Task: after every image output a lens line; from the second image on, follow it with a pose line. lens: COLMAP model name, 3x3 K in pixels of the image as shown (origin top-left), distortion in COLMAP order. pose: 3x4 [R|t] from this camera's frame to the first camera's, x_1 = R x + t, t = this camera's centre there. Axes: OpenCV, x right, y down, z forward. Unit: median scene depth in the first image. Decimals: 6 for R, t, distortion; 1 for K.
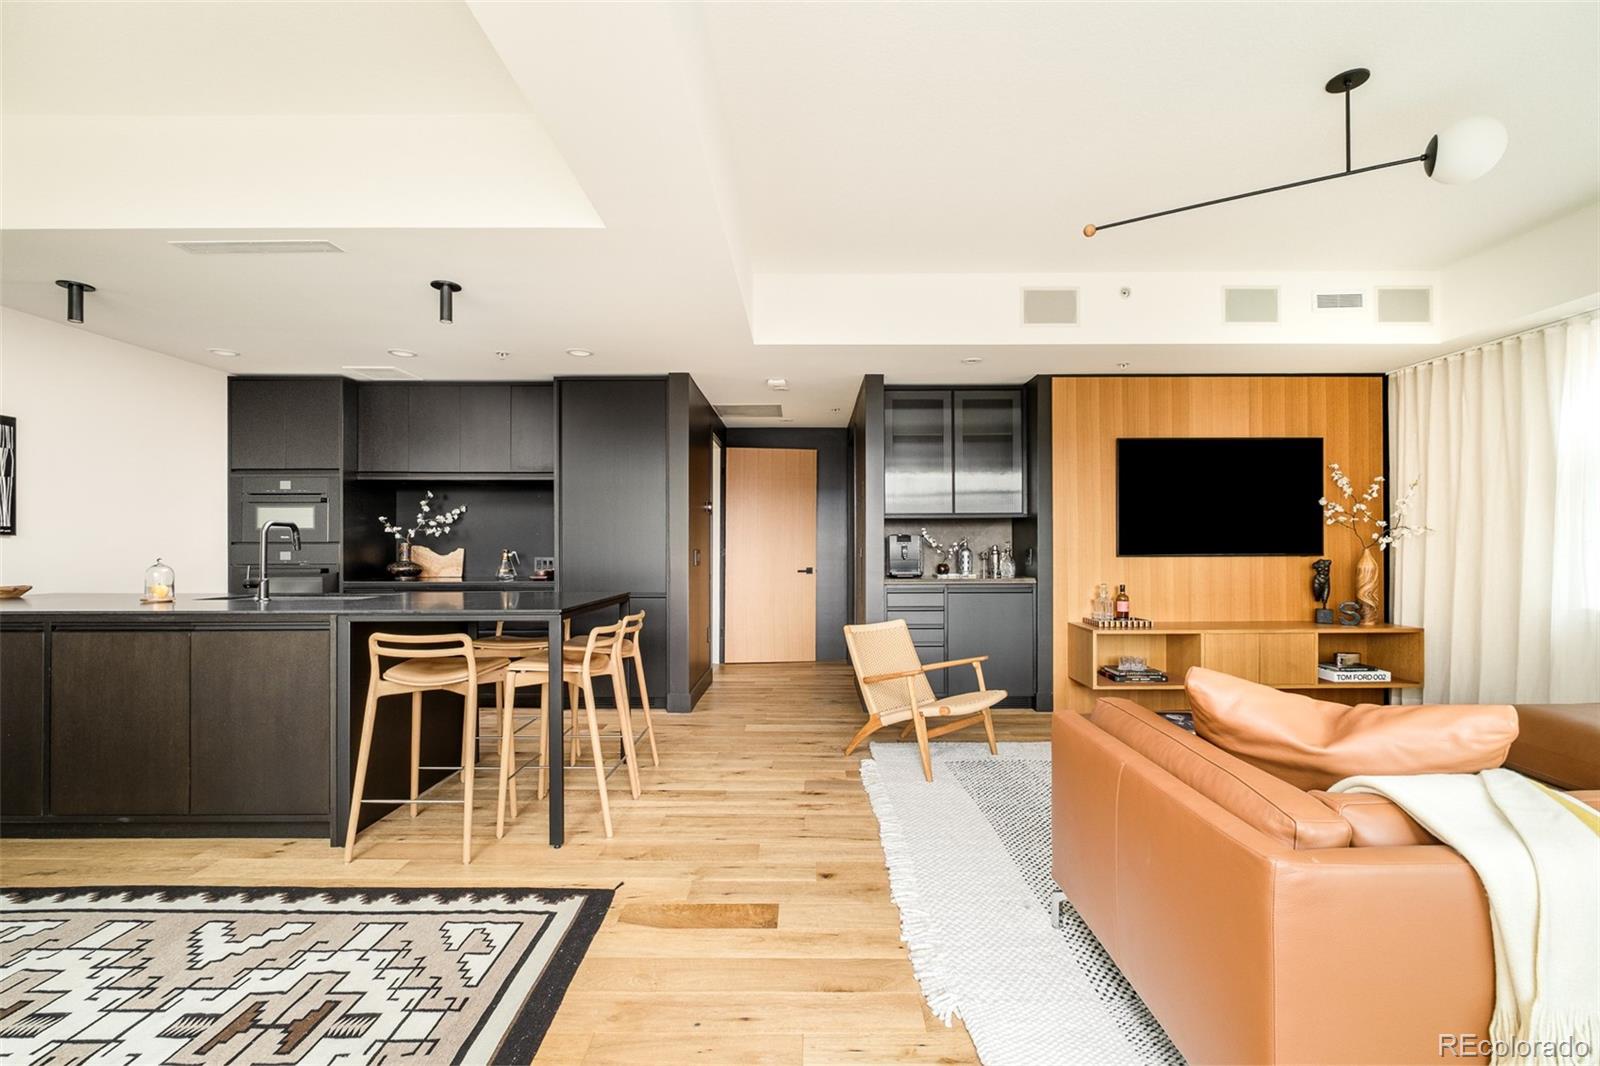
lens RADIAL K [[698.5, 0, 800.0], [0, 698.5, 533.0], [0, 0, 1]] dist [-0.000976, -0.000305]
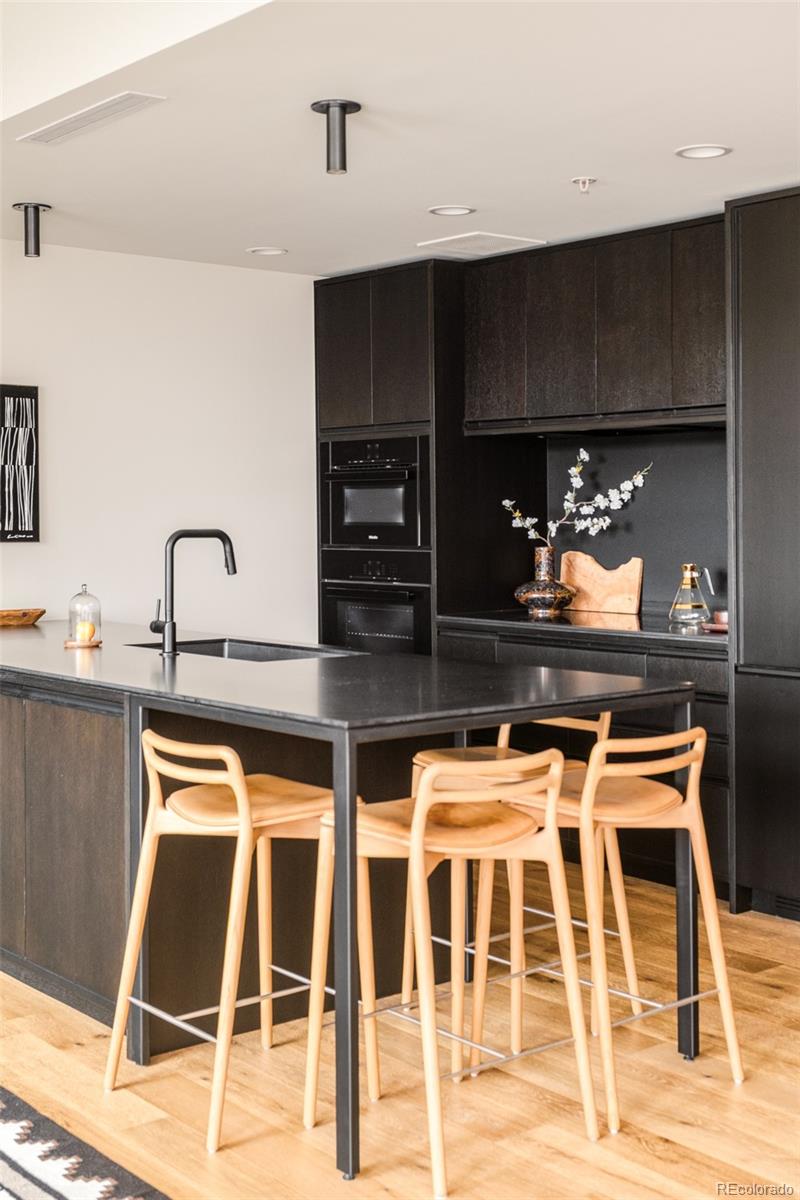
lens RADIAL K [[1539.9, 0, 400.1], [0, 1539.9, 540.0], [0, 0, 1]] dist [-0.006156, -0.023865]
pose [[0.643649, 0.015774, -0.765158, 0.274998], [0.015349, 0.999320, 0.033513, -0.033007], [0.765167, -0.033315, 0.642969, 0.150597]]
